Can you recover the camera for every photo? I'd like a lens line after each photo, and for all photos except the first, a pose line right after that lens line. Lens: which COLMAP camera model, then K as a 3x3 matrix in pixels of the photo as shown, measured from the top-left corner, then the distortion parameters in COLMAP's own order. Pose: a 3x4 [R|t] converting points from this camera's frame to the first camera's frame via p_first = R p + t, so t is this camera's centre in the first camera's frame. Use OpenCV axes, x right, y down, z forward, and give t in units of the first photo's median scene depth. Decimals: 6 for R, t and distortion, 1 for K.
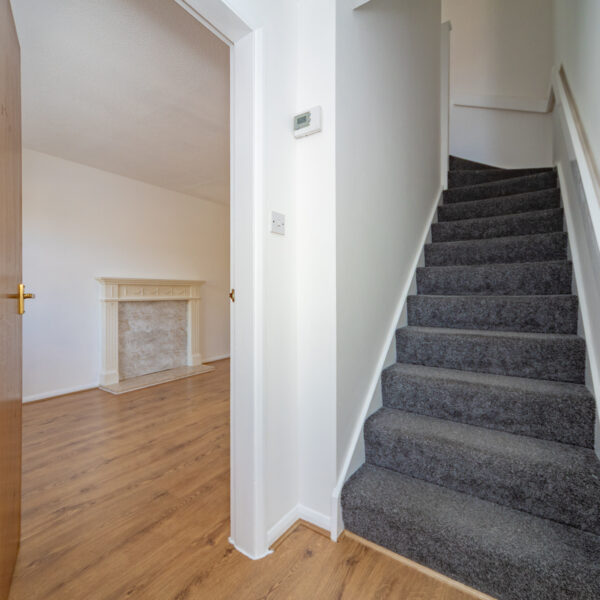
lens RADIAL K [[319.9, 0, 301.0], [0, 319.9, 291.0], [0, 0, 1]] dist [0.001963, 0.000467]
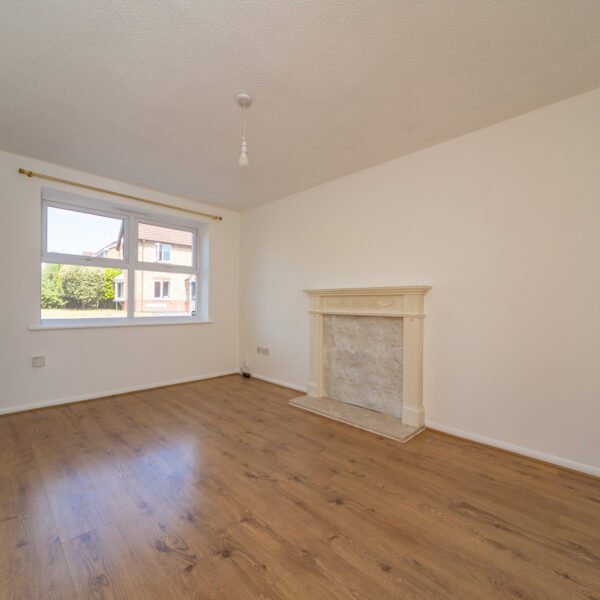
lens RADIAL K [[312.1, 0, 298.9], [0, 312.1, 310.4], [0, 0, 1]] dist [0.001301, 0.000214]
pose [[-0.169342, 0.019936, -0.985356, 0.334622], [-0.007970, 0.999735, 0.021596, 0.002613], [0.985525, 0.011510, -0.169138, 1.016333]]
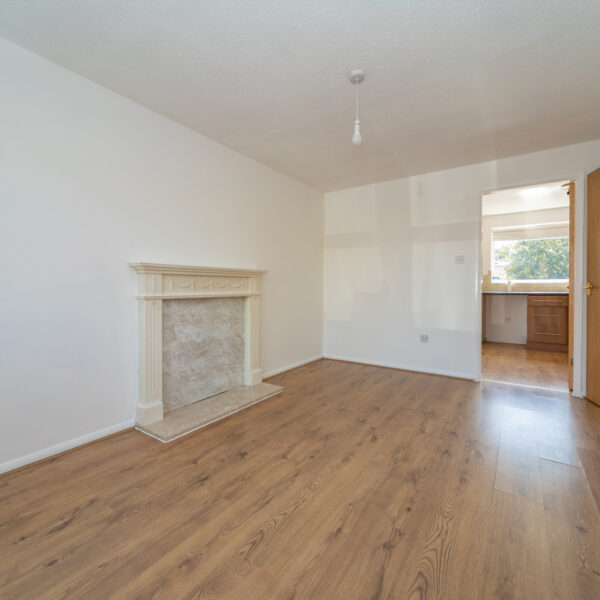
lens RADIAL K [[310.8, 0, 298.4], [0, 310.8, 288.8], [0, 0, 1]] dist [0.001350, 0.000894]
pose [[0.999990, 0.004523, -0.000167, -0.262263], [-0.004521, 0.999931, 0.010819, 0.002019], [0.000216, -0.010819, 0.999941, 0.317941]]
